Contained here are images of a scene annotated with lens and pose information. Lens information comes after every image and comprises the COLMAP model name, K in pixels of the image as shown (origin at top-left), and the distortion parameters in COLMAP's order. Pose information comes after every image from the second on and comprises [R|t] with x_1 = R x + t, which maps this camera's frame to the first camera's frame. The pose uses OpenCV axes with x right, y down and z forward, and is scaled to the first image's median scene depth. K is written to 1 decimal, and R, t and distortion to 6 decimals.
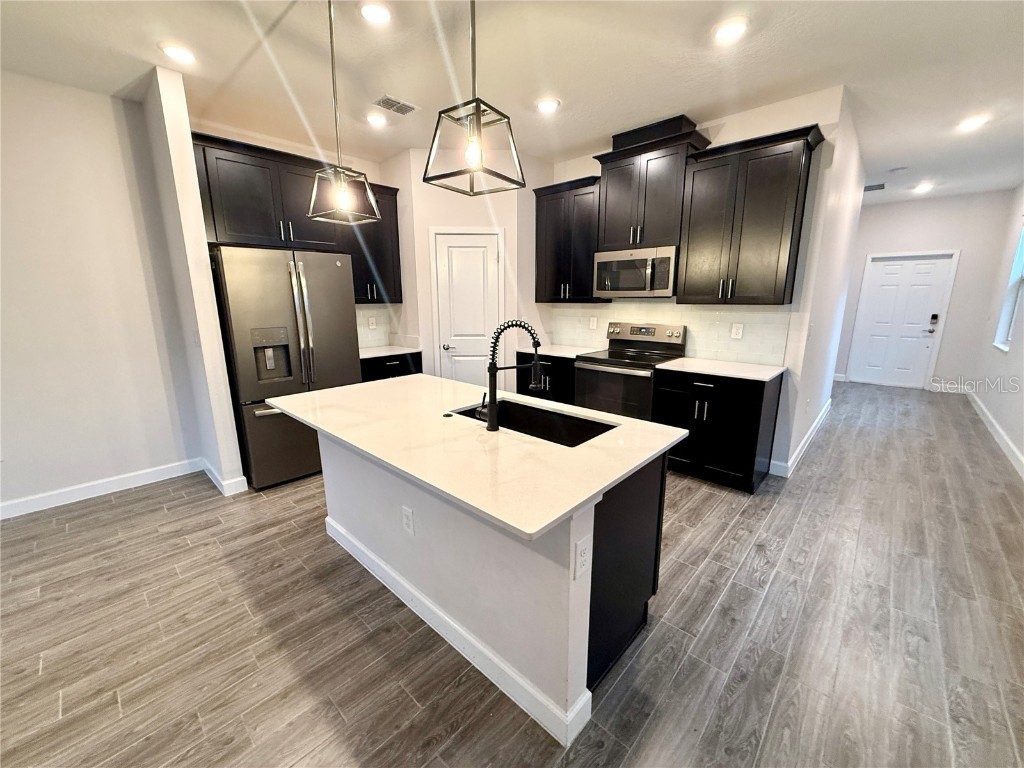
lens RADIAL K [[406.2, 0, 507.3], [0, 406.2, 381.3], [0, 0, 1]] dist [0.002404, 0.000218]
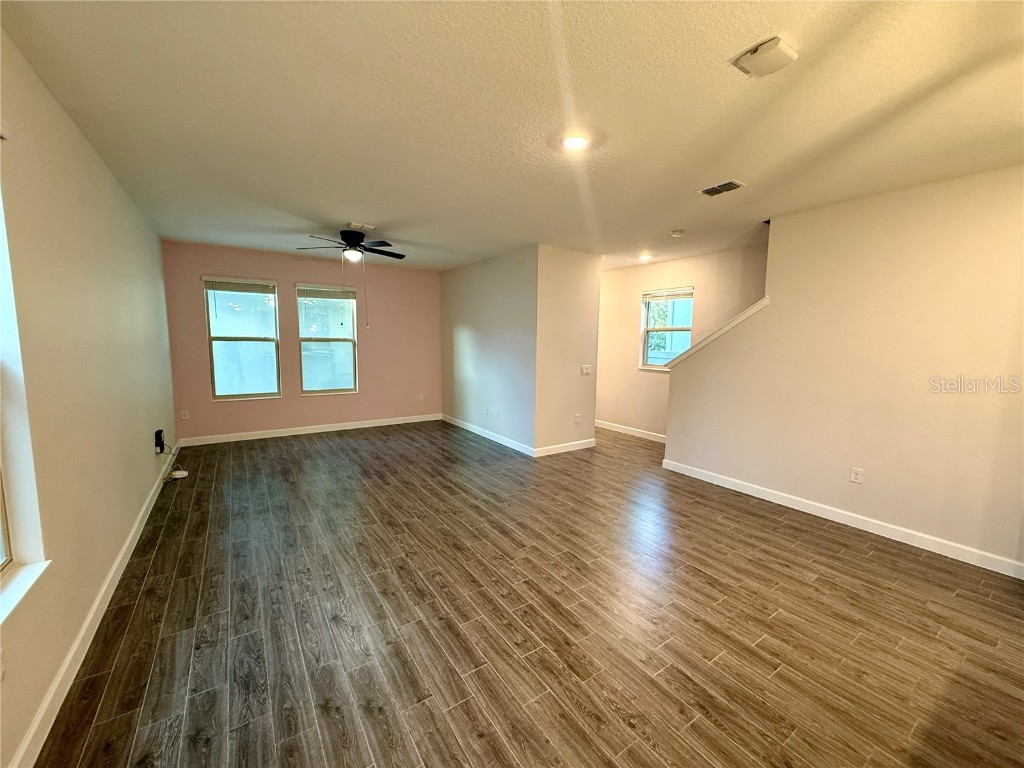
lens RADIAL K [[406.2, 0, 508.9], [0, 406.2, 382.9], [0, 0, 1]] dist [0.002404, 0.000218]
pose [[-0.222070, 0.103283, -0.969545, 0.311661], [-0.210931, 0.965738, 0.151191, -0.096913], [0.951942, 0.238082, -0.192676, 0.150224]]
